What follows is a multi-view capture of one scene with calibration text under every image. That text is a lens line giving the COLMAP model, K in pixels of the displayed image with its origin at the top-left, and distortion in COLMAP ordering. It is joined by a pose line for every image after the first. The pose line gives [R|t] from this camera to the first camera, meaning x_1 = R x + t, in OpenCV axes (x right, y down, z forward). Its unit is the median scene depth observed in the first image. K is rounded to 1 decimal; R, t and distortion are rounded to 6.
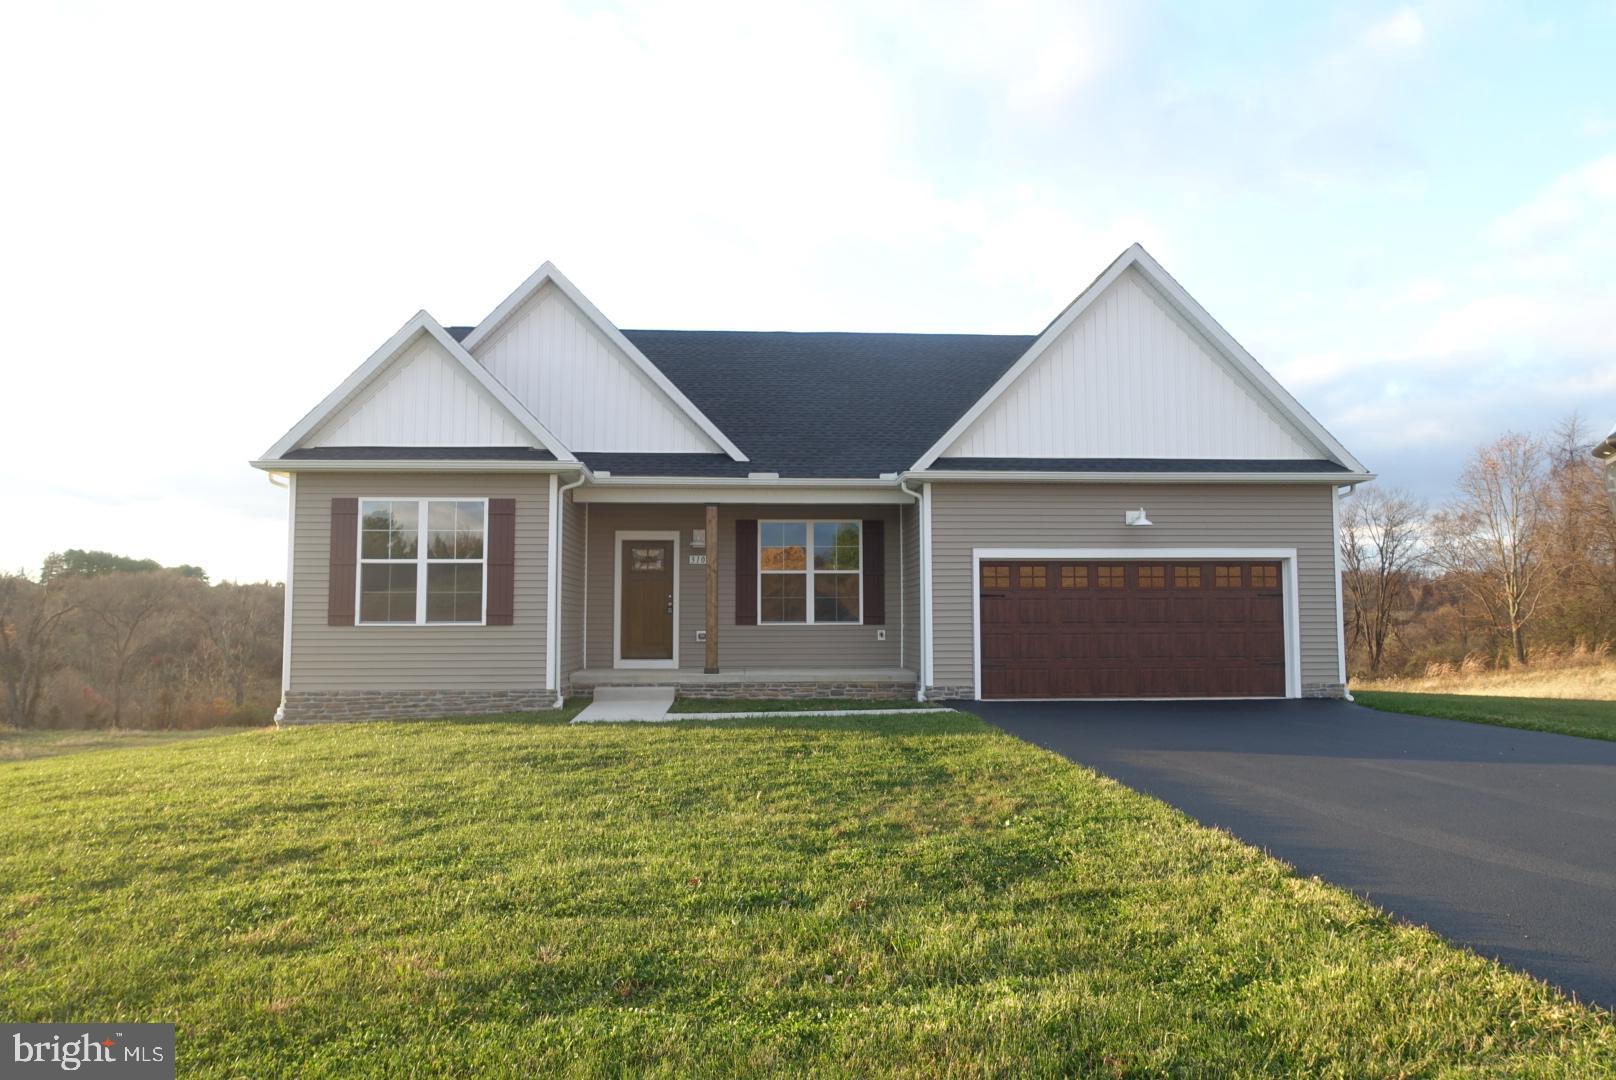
lens RADIAL K [[1099.0, 0, 809.2], [0, 1099.0, 536.1], [0, 0, 1]] dist [-0.023888, 0.001643]
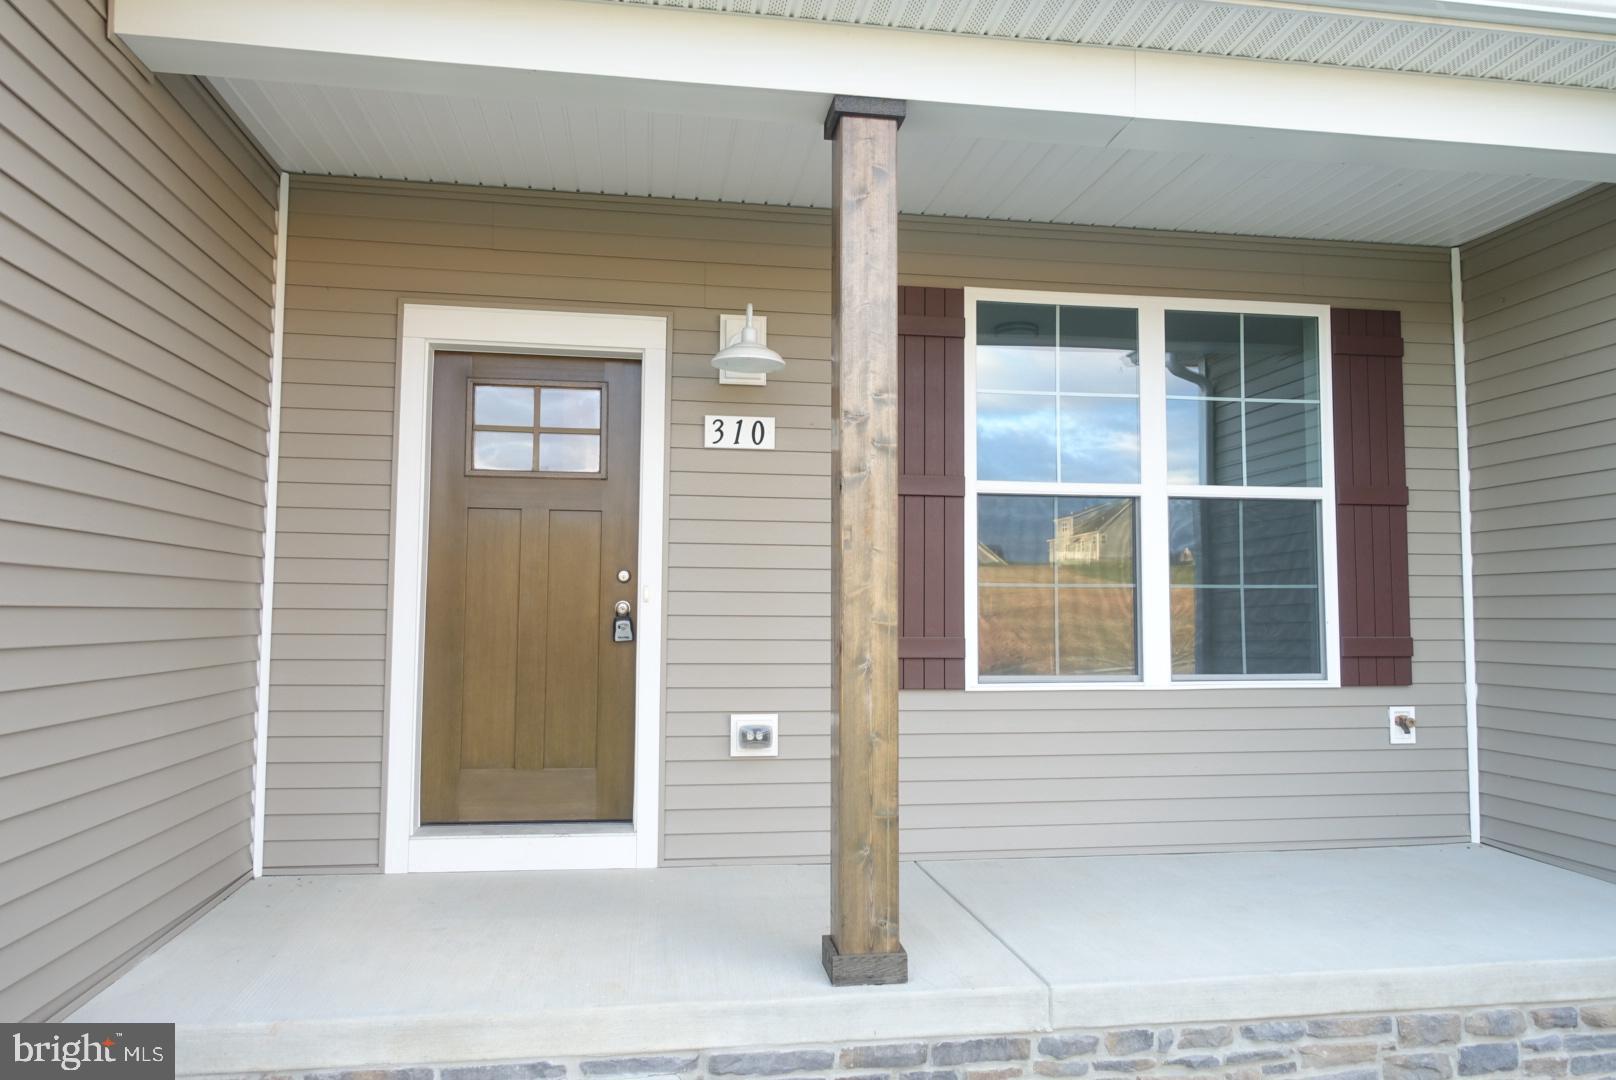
lens RADIAL K [[1099.0, 0, 809.2], [0, 1099.0, 536.1], [0, 0, 1]] dist [-0.023888, 0.001643]
pose [[0.996224, 0.014087, 0.085669, -0.118757], [-0.014722, 0.999869, 0.006786, 0.048699], [-0.085562, -0.008021, 0.996301, 0.833310]]
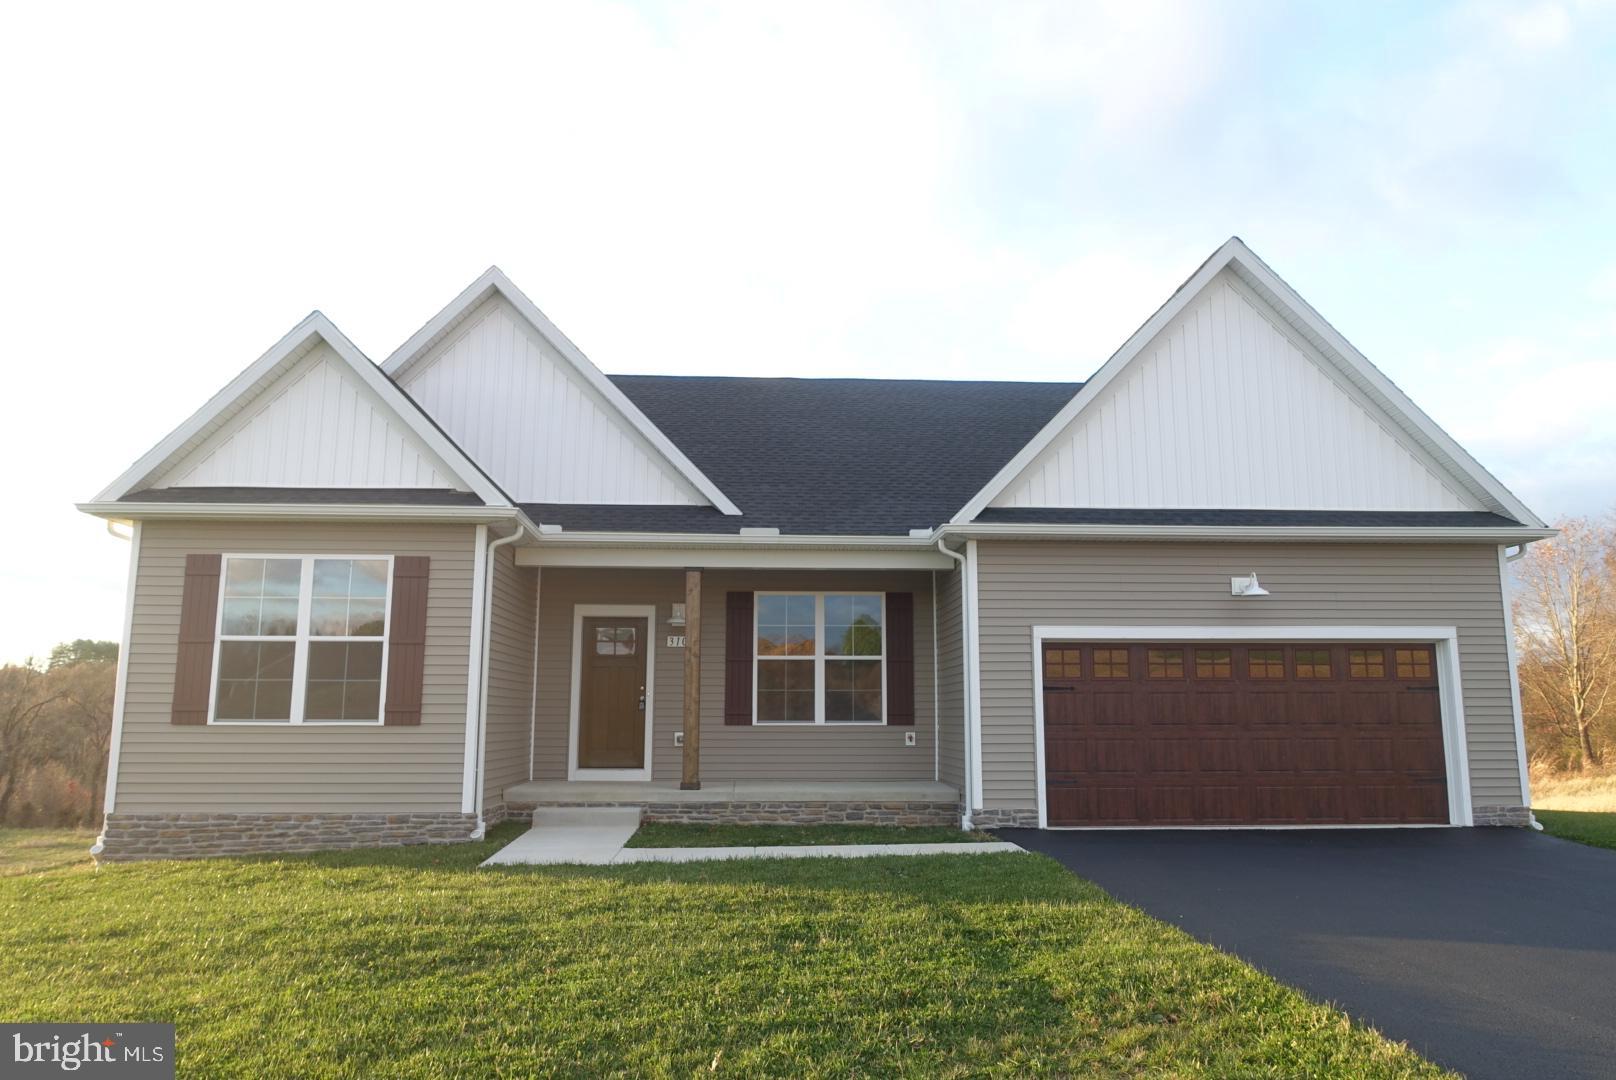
lens RADIAL K [[1099.0, 0, 809.2], [0, 1099.0, 536.1], [0, 0, 1]] dist [-0.023888, 0.001643]
pose [[0.999934, 0.002038, -0.011265, 0.002241], [-0.002987, 0.996386, -0.084886, 0.014217], [0.011052, 0.084914, 0.996327, 0.230599]]
